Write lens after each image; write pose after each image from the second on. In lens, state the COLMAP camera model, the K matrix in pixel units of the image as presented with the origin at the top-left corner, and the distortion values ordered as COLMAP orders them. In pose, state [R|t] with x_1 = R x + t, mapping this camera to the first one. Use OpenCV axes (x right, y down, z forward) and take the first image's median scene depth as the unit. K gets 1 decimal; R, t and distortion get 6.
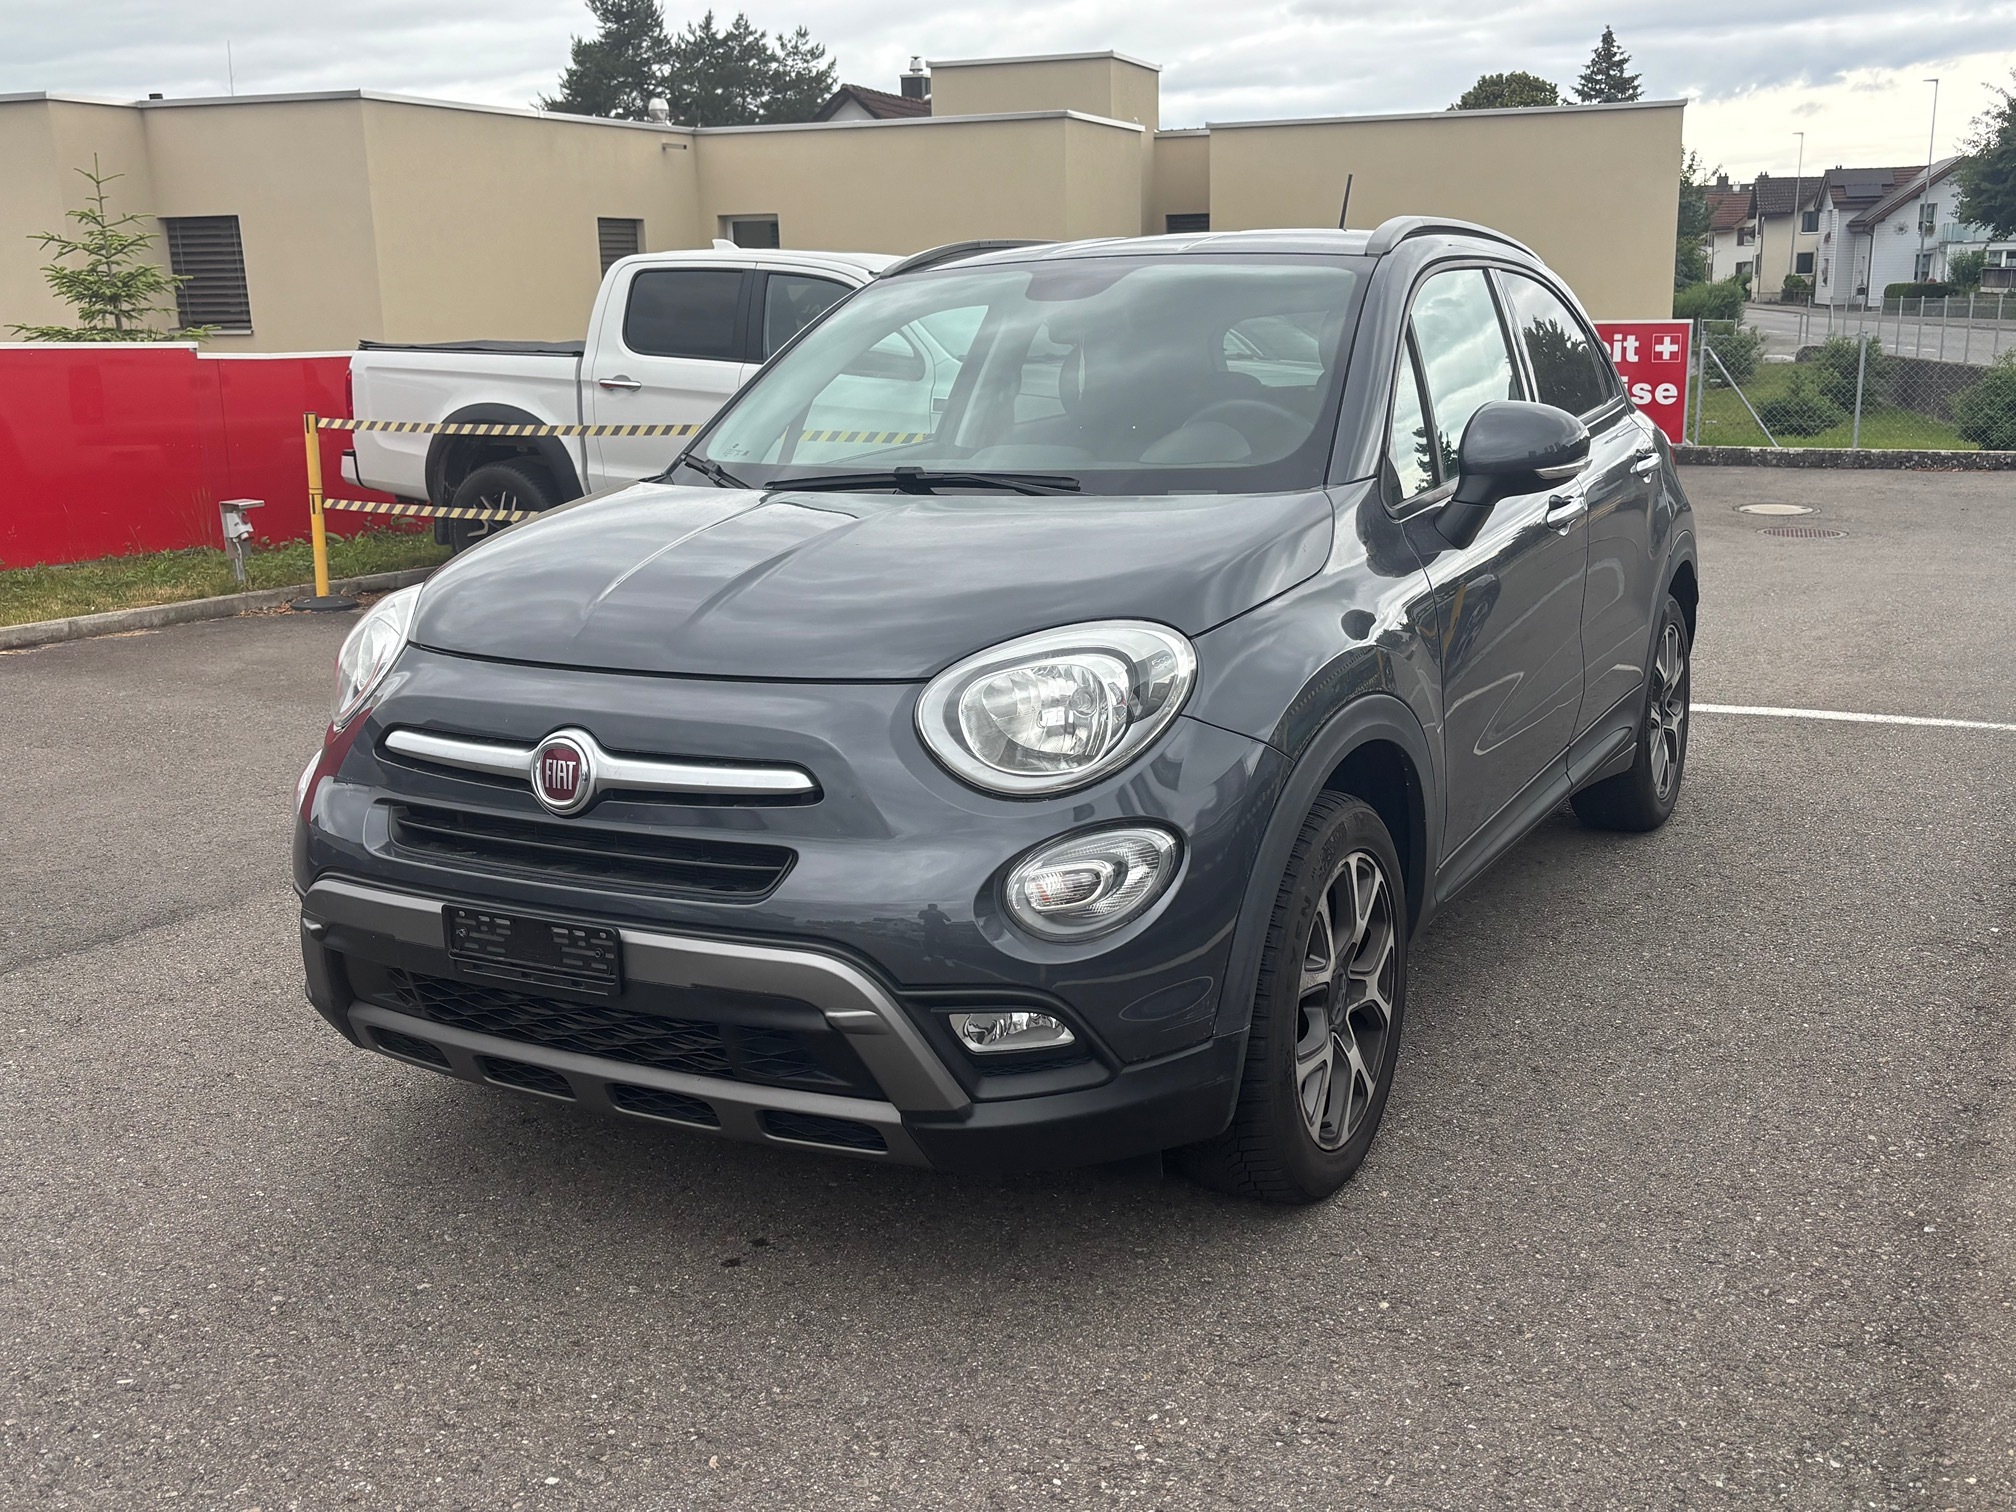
lens RADIAL K [[2233.1, 0, 951.2], [0, 2233.1, 763.6], [0, 0, 1]] dist [0.007186, 0.174047]
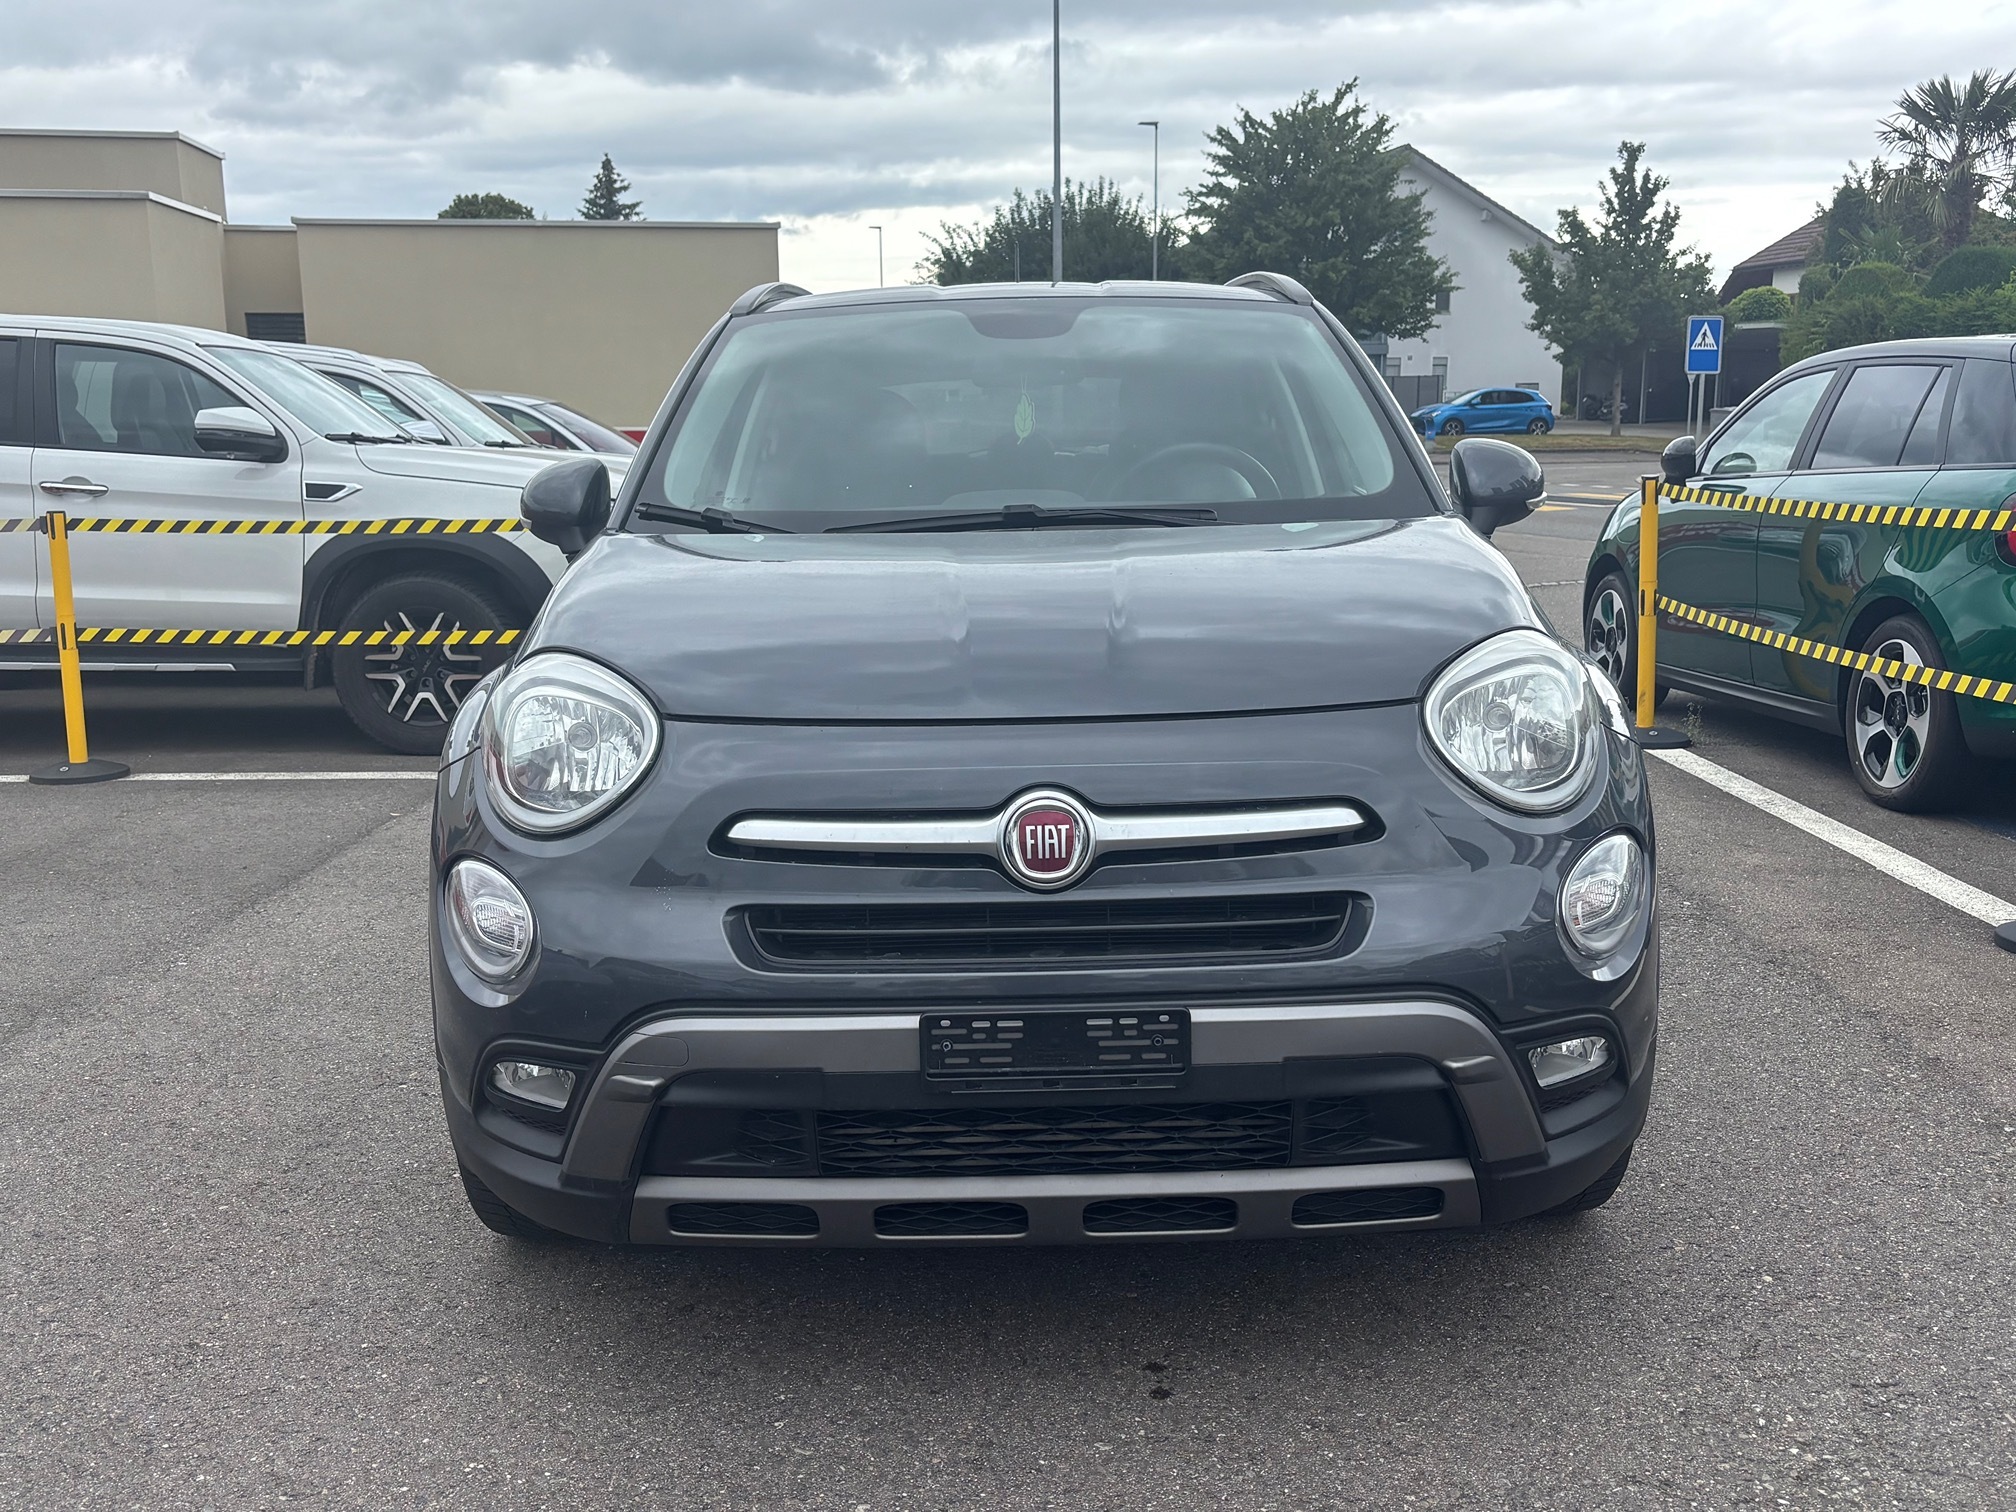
lens RADIAL K [[2261.6, 0, 1008.0], [0, 2261.6, 756.0], [0, 0, 1]] dist [0.005980, 0.159171]
pose [[0.853685, -0.070983, 0.515930, -0.619635], [0.103757, 0.993989, -0.034926, 0.000971], [-0.510349, 0.083347, 0.855919, 0.268070]]
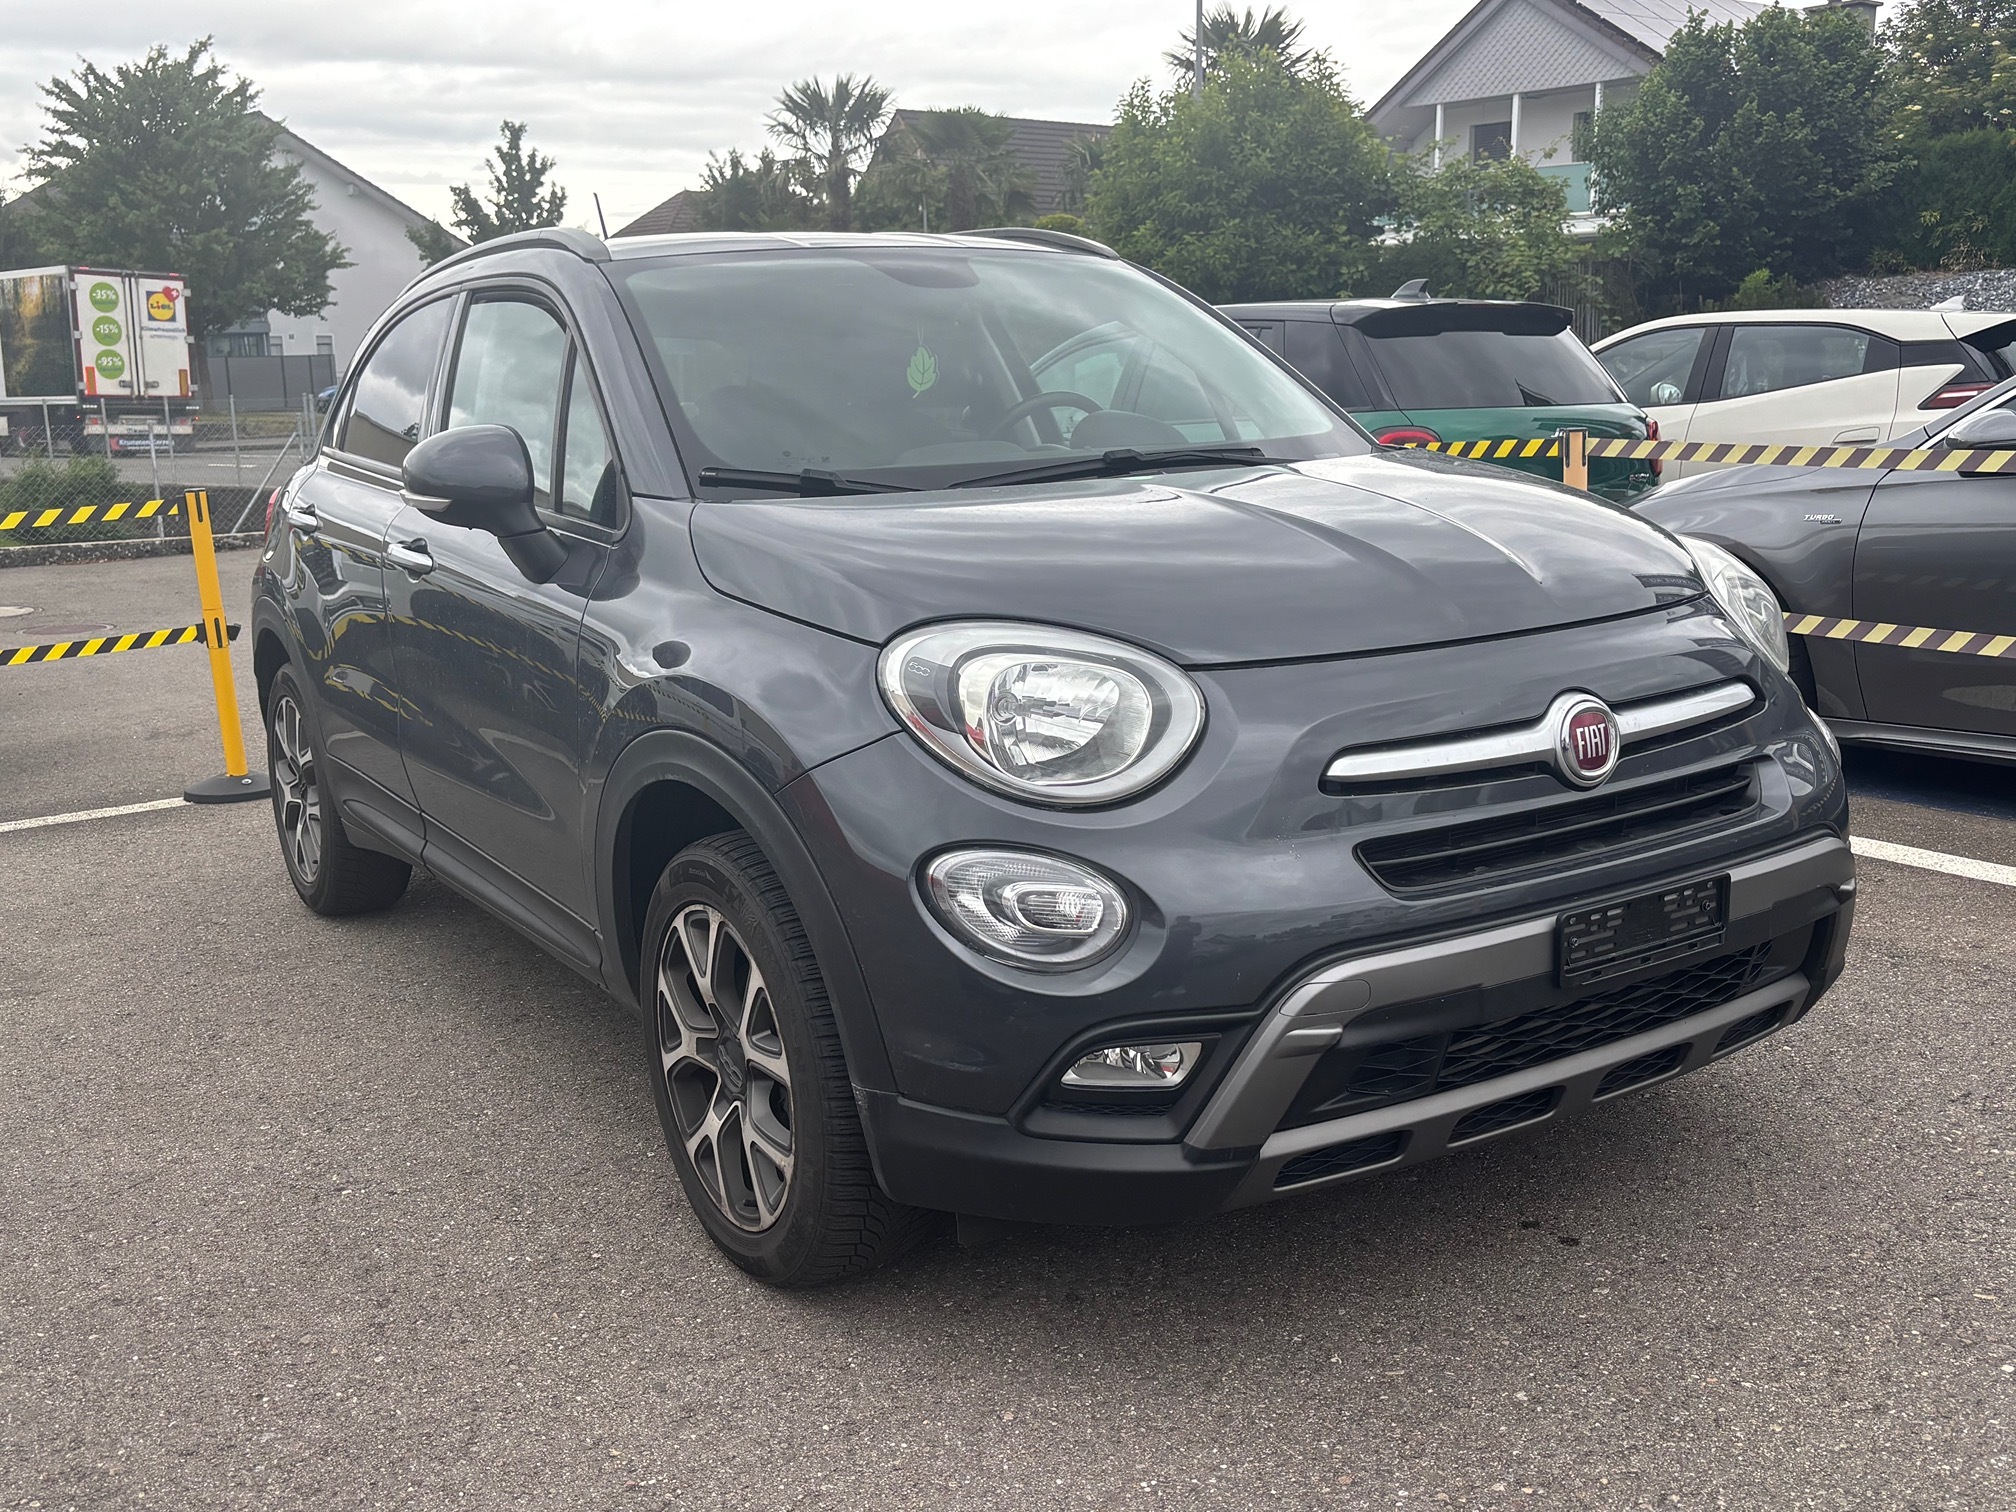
lens RADIAL K [[2261.6, 0, 1008.0], [0, 2261.6, 756.0], [0, 0, 1]] dist [0.005980, 0.159171]
pose [[0.405650, -0.153014, 0.901130, -1.086452], [0.215471, 0.974111, 0.068410, -0.101996], [-0.888268, 0.166417, 0.428118, 0.807344]]
